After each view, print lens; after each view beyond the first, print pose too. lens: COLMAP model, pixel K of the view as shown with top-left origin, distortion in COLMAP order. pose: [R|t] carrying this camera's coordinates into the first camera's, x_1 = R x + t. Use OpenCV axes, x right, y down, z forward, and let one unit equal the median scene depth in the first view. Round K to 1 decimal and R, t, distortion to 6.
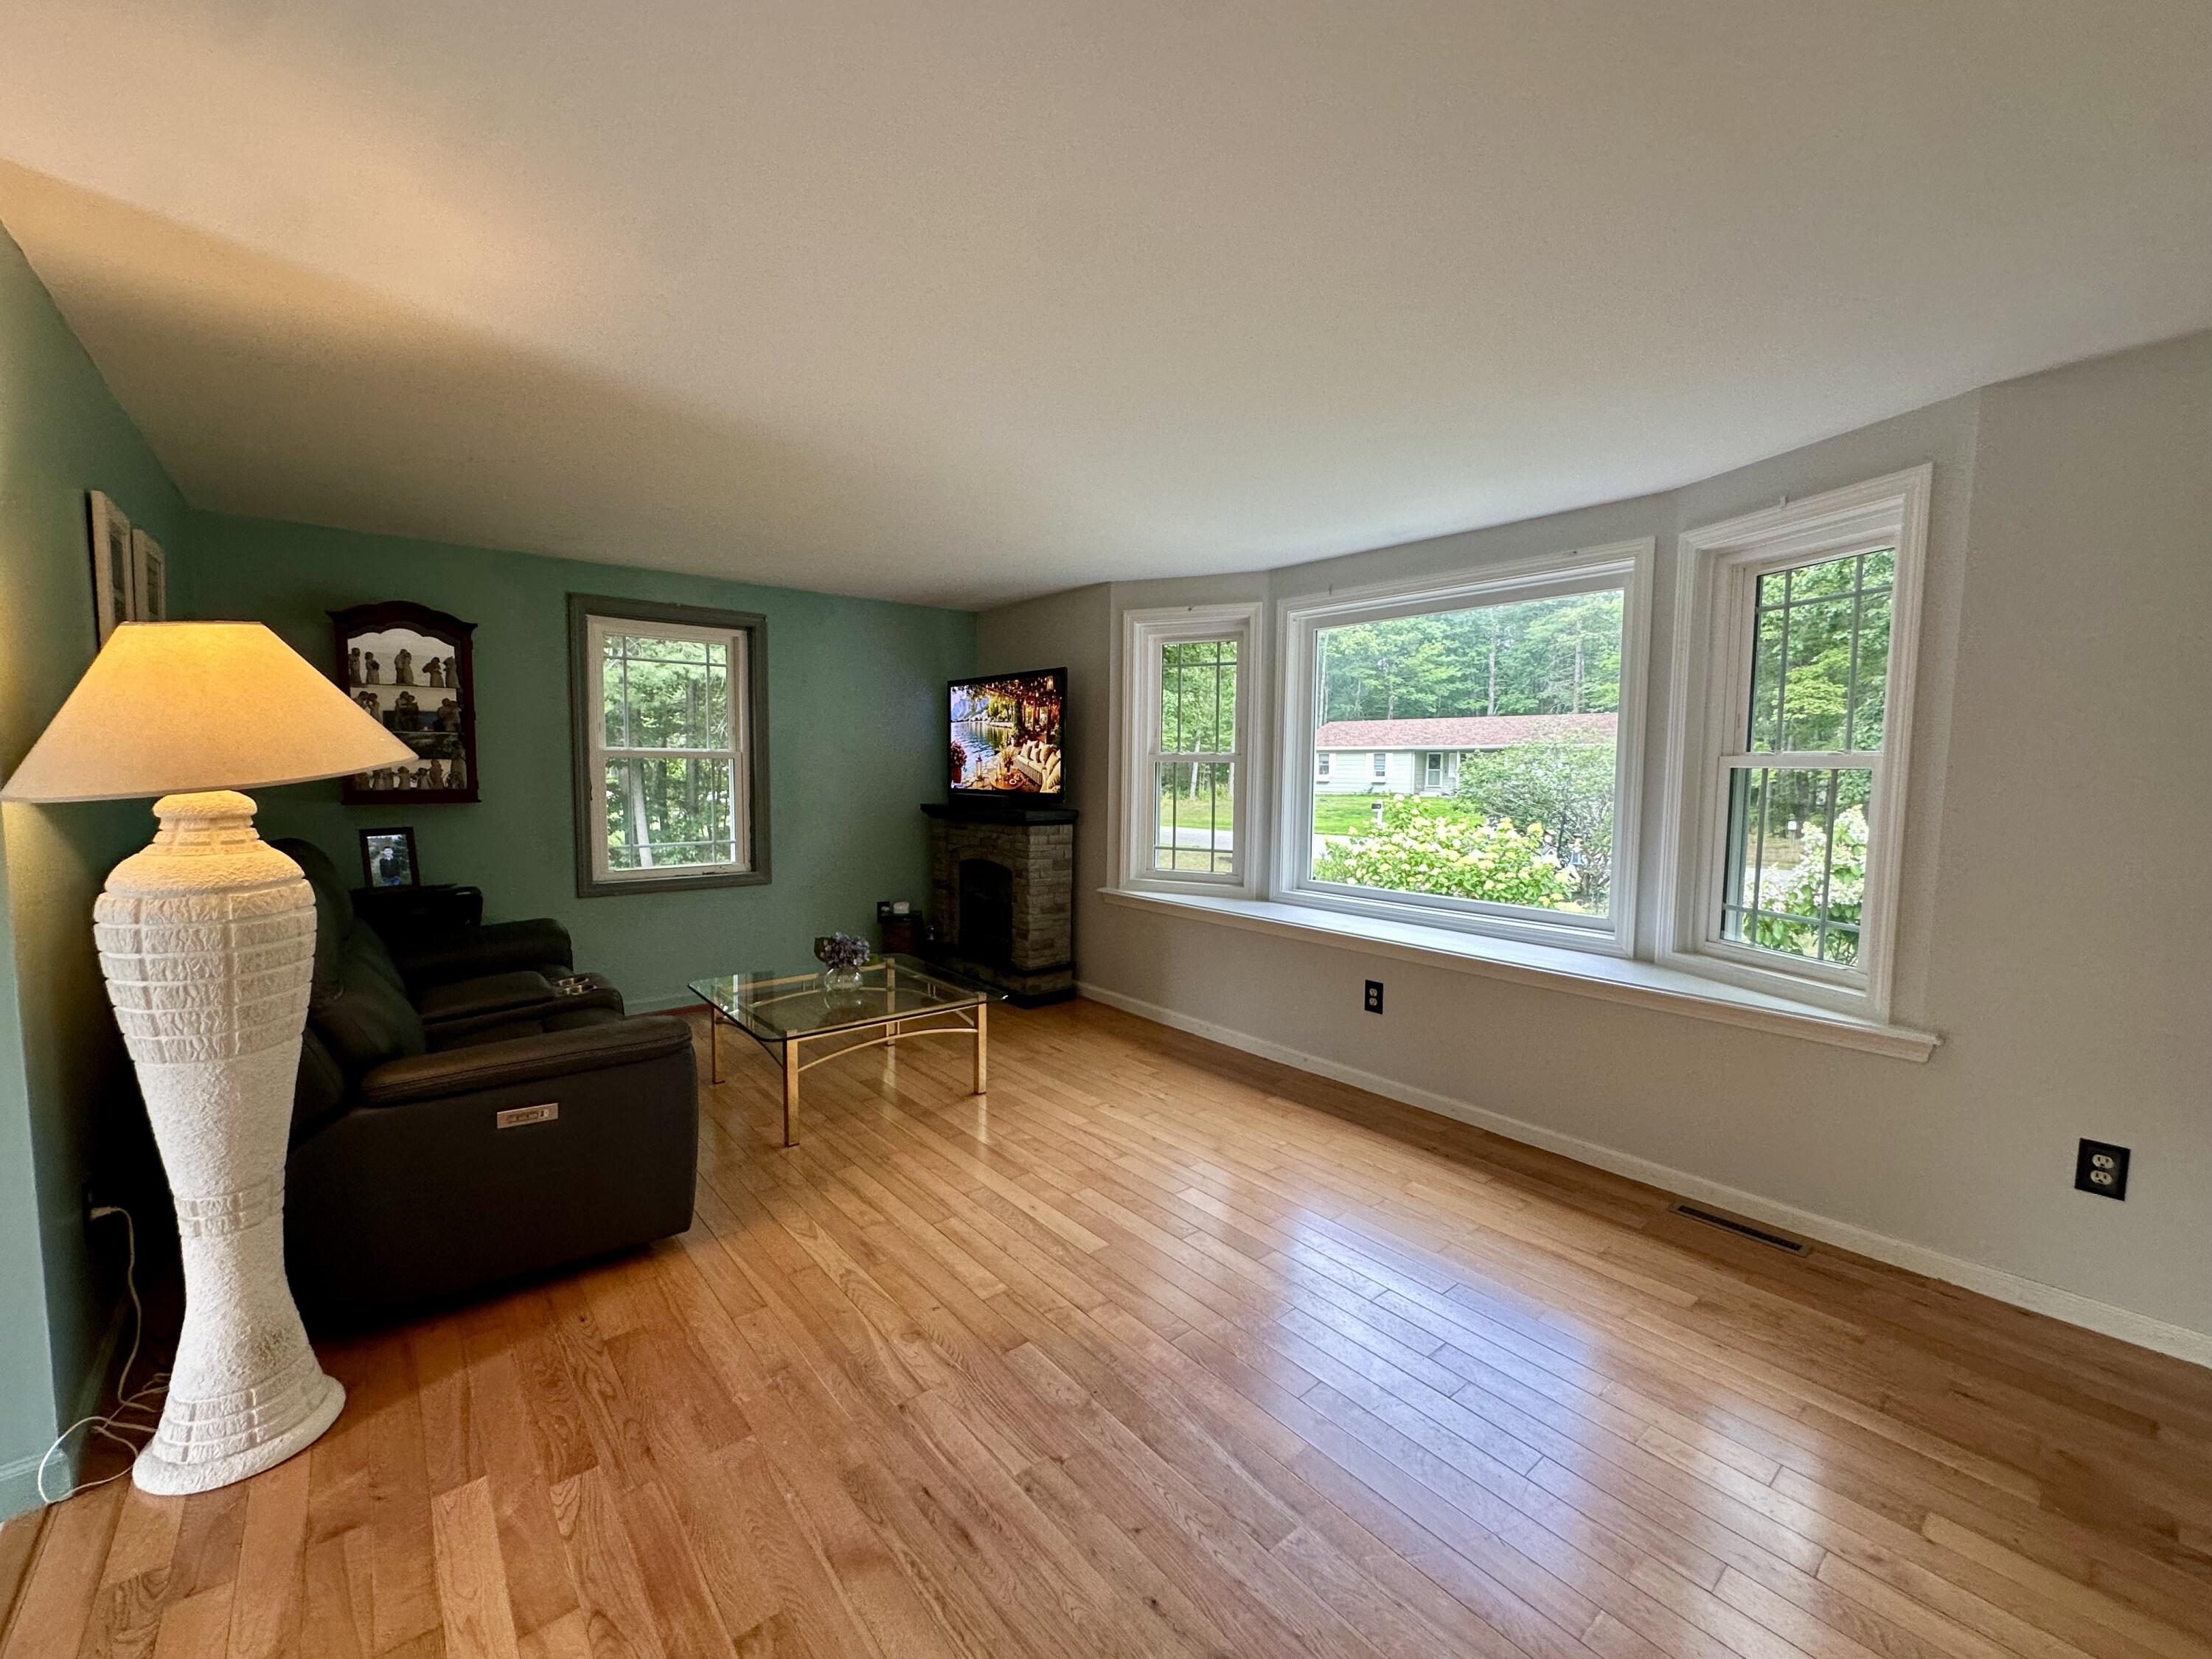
lens RADIAL K [[905.7, 0, 1106.0], [0, 905.7, 829.5], [0, 0, 1]] dist [-0.000447, 0.000085]
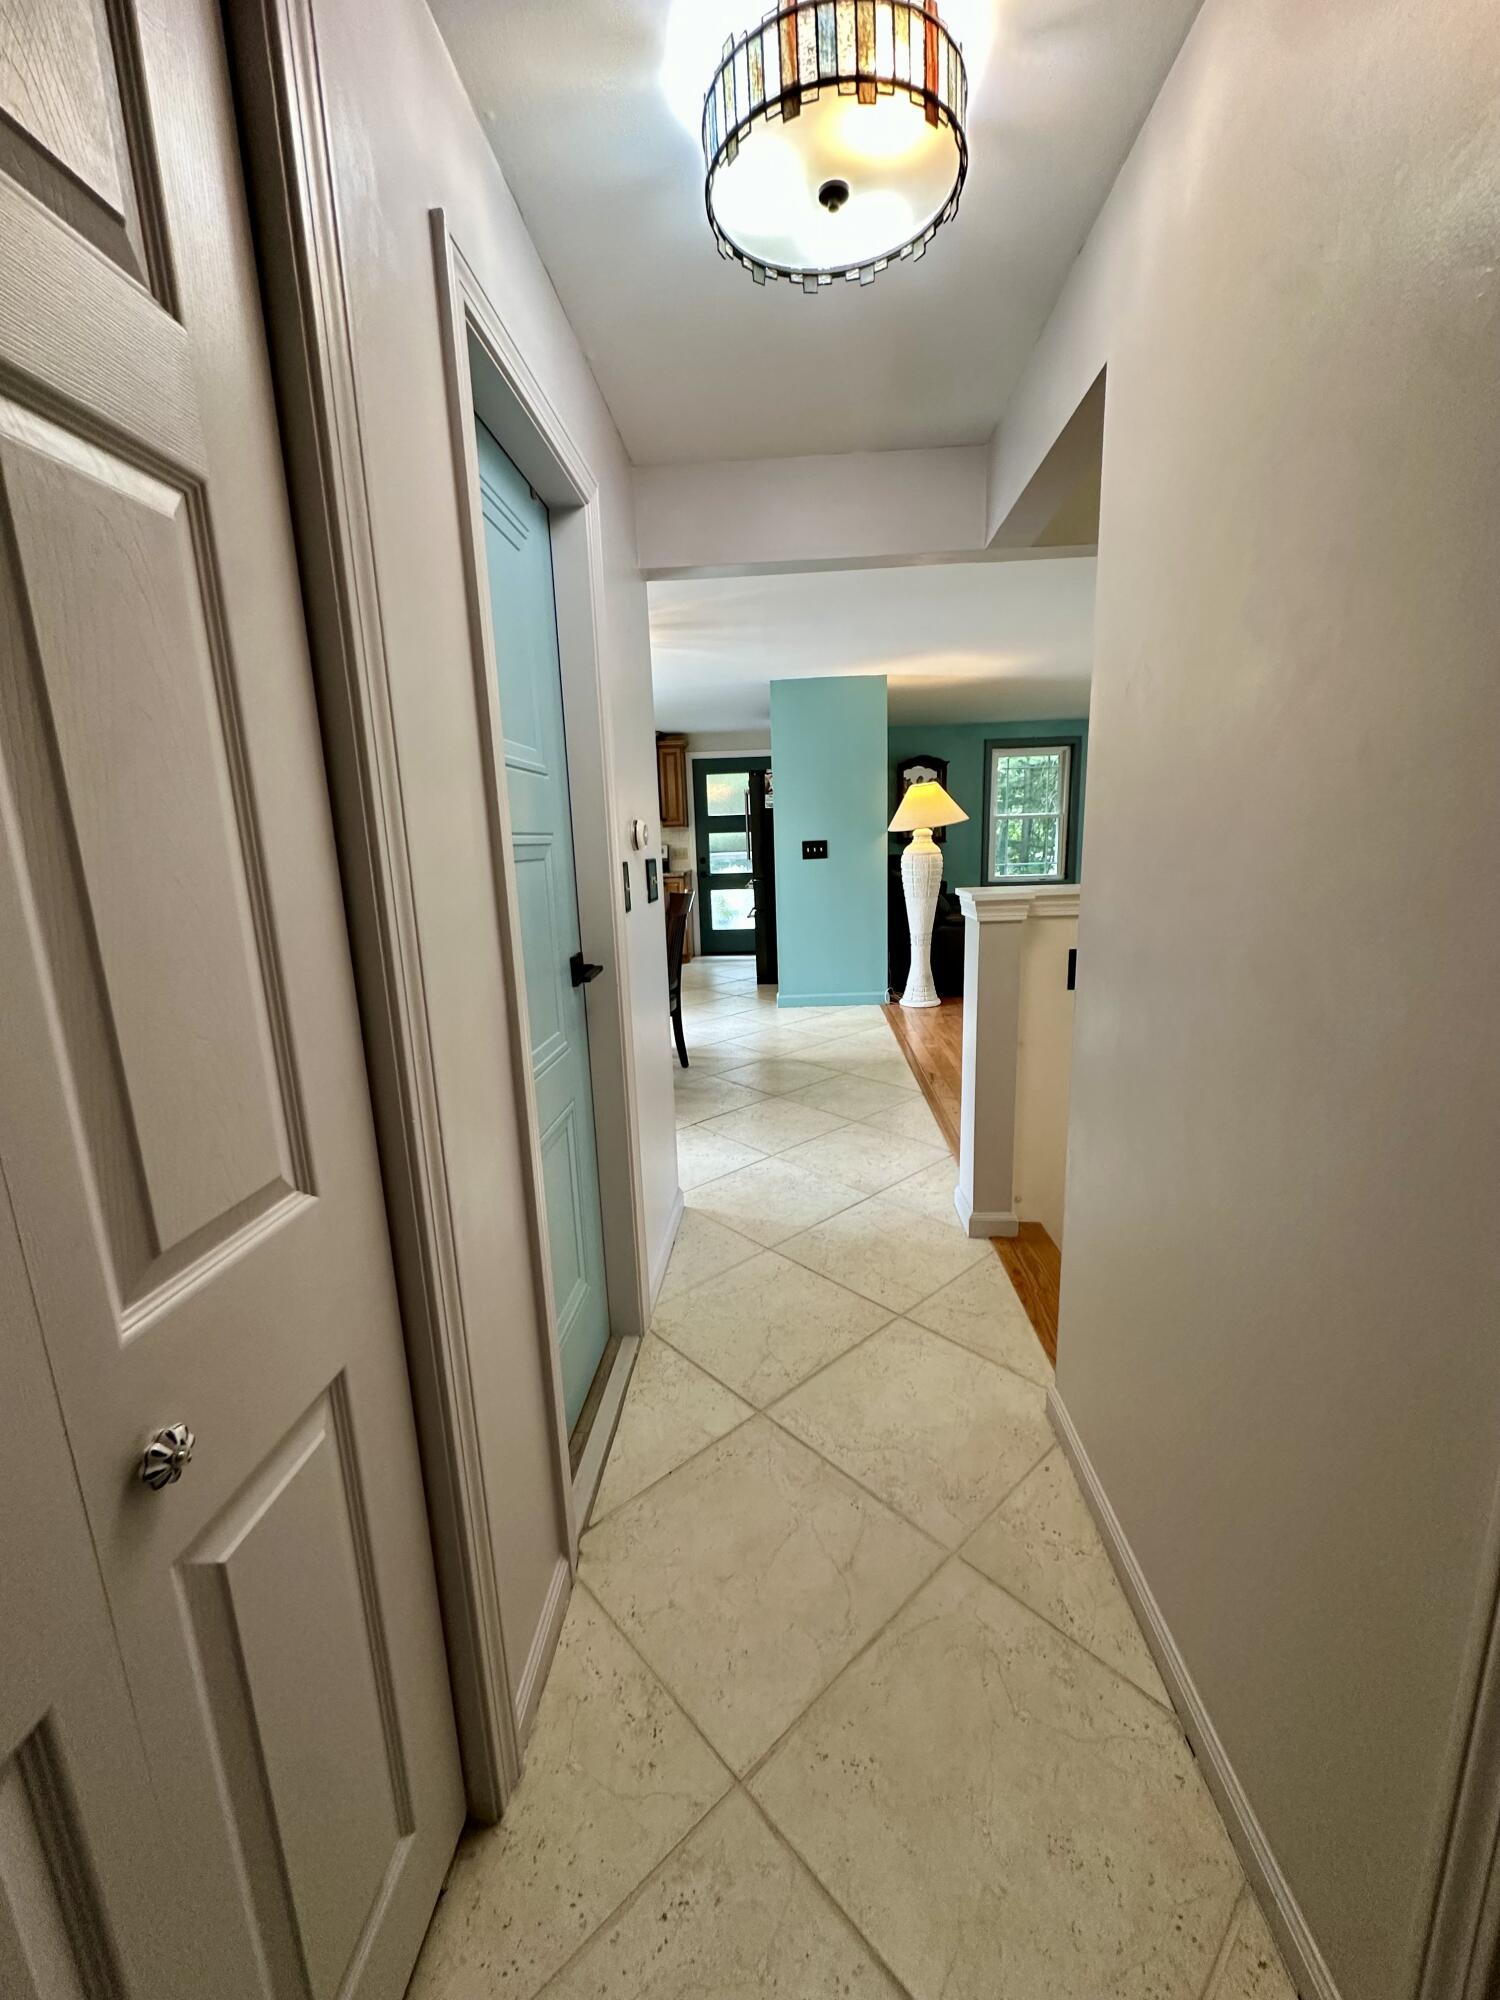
lens RADIAL K [[798.8, 0, 739.7], [0, 798.8, 1000.3], [0, 0, 1]] dist [0.000017, 0.000041]
pose [[0.724368, 0.107037, -0.681054, 0.639175], [-0.011650, 0.989633, 0.143143, 0.155825], [0.689315, -0.095754, 0.718106, -1.568386]]
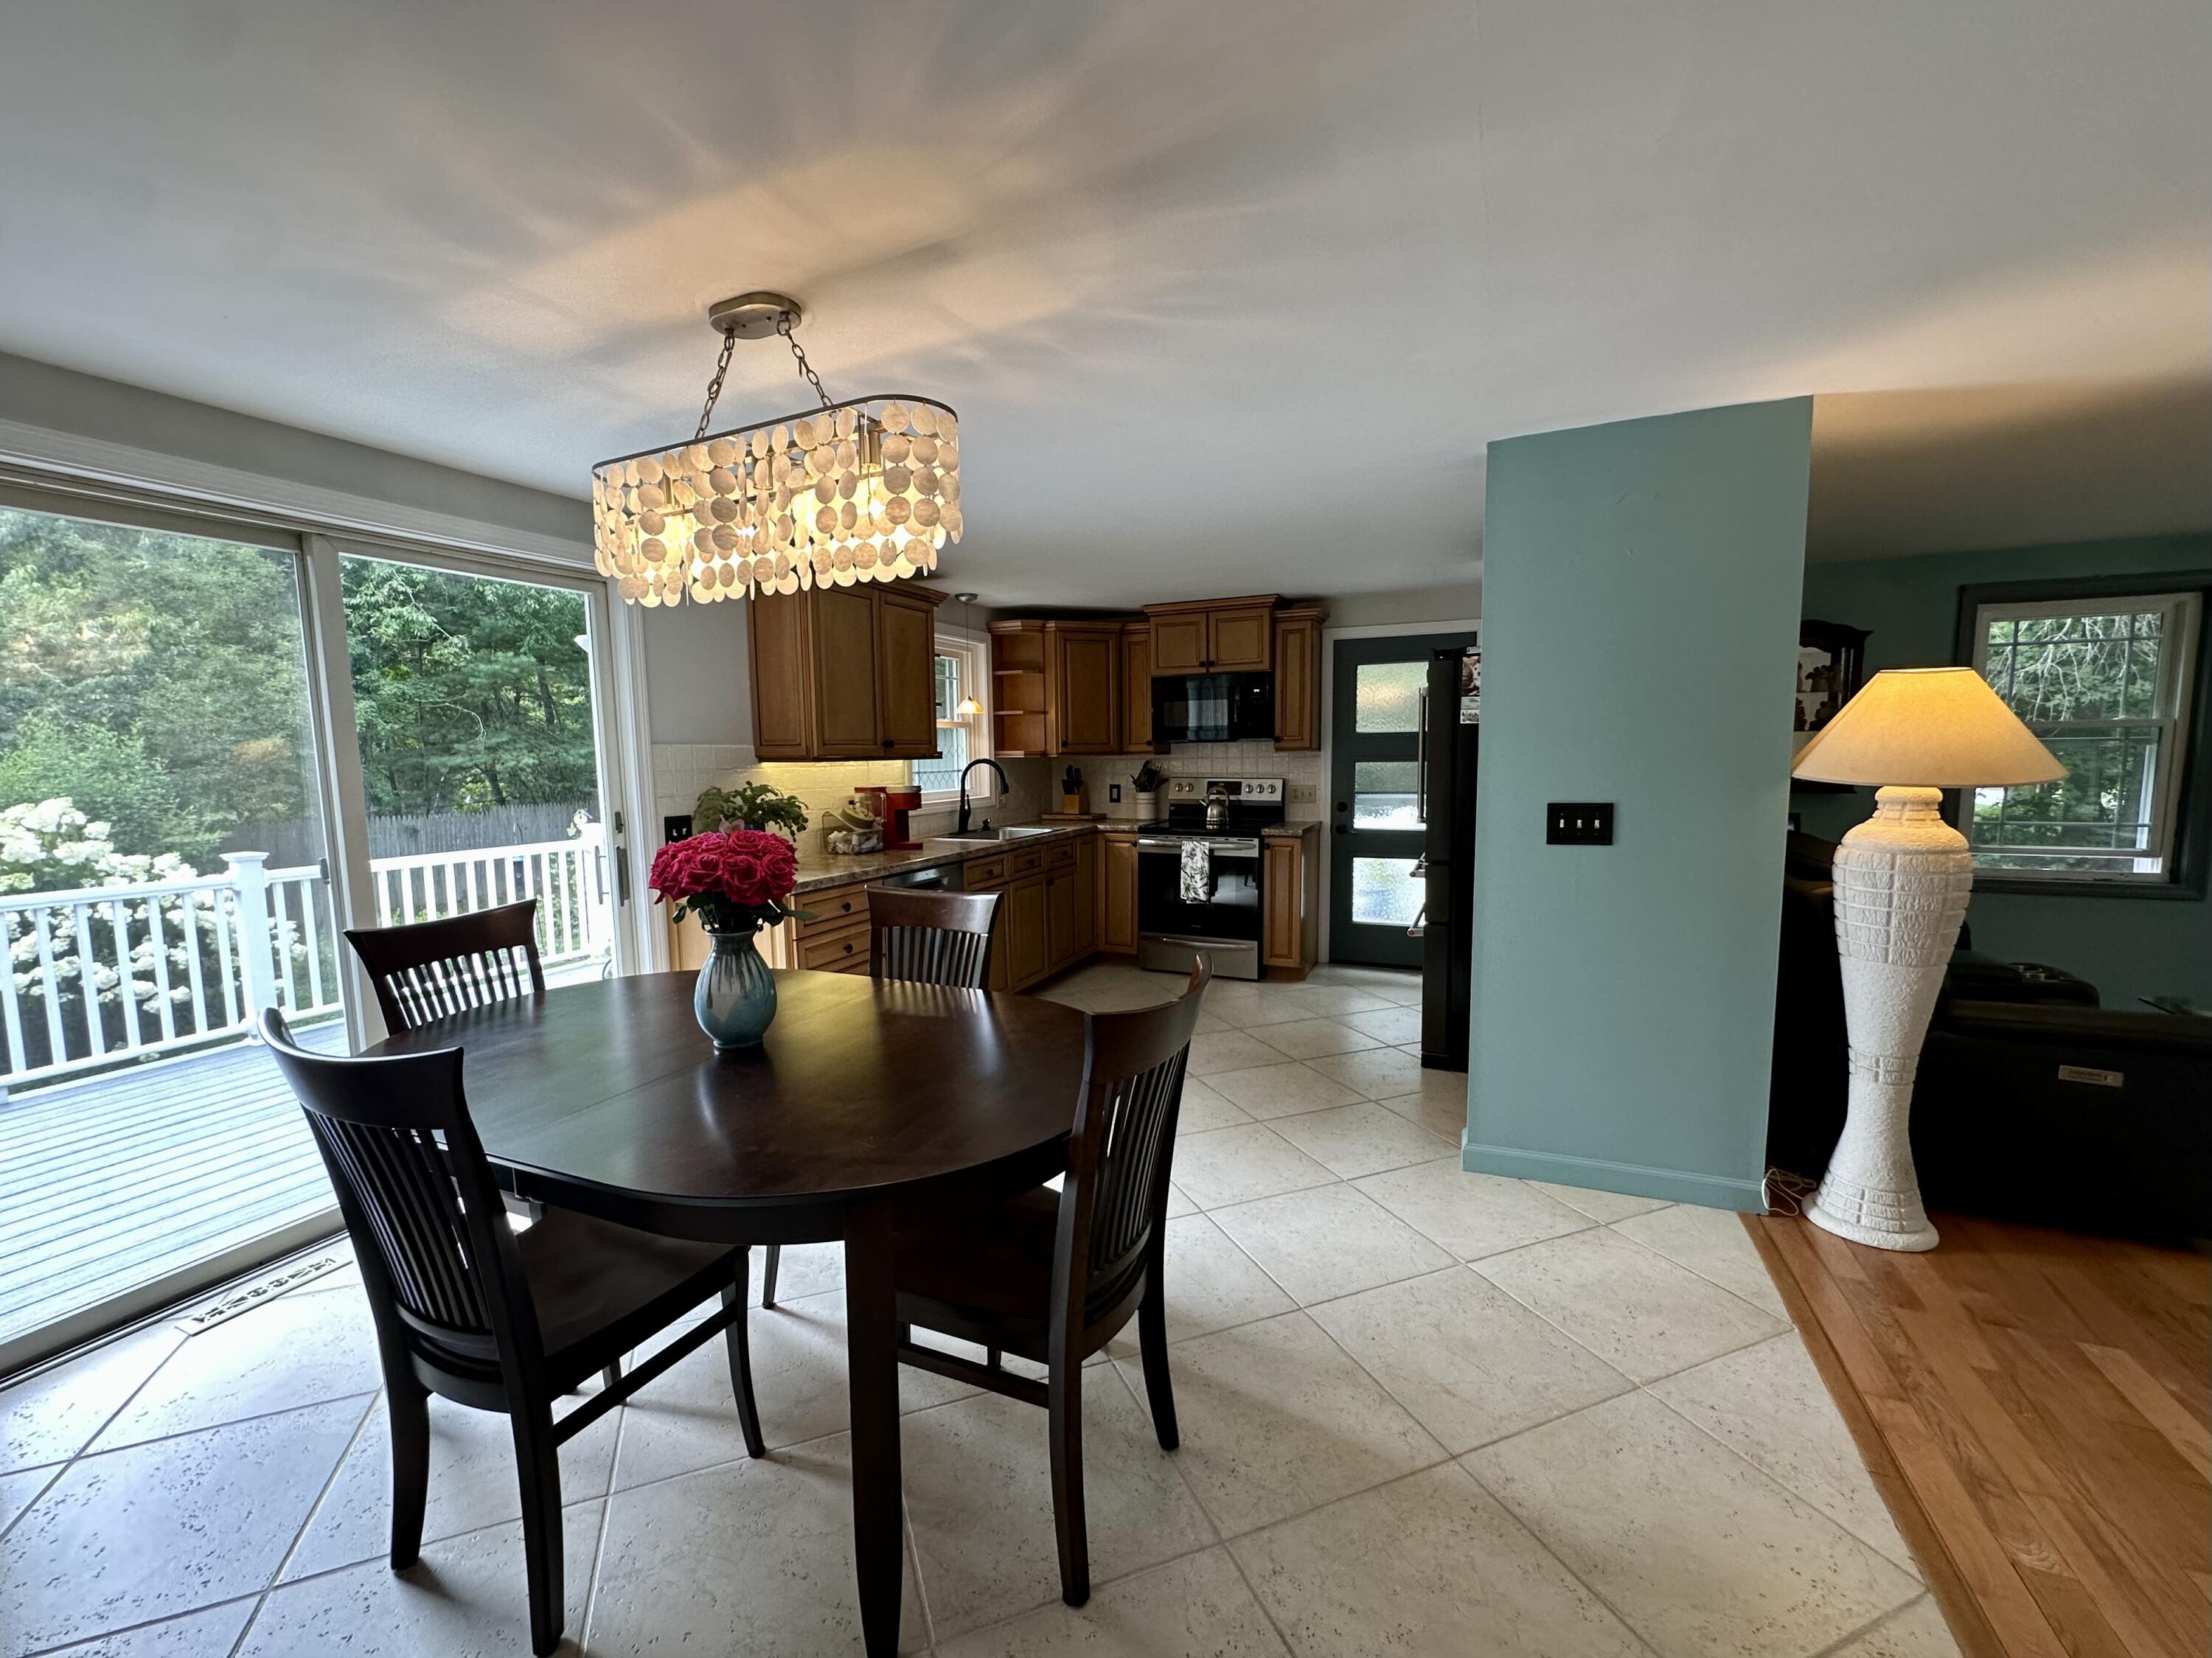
lens RADIAL K [[902.6, 0, 1089.8], [0, 902.6, 848.1], [0, 0, 1]] dist [-0.000300, -0.000022]
pose [[0.439512, 0.080142, -0.894654, -0.206293], [-0.050337, 0.996644, 0.064550, 0.025414], [0.896825, 0.016664, 0.442072, -0.620958]]
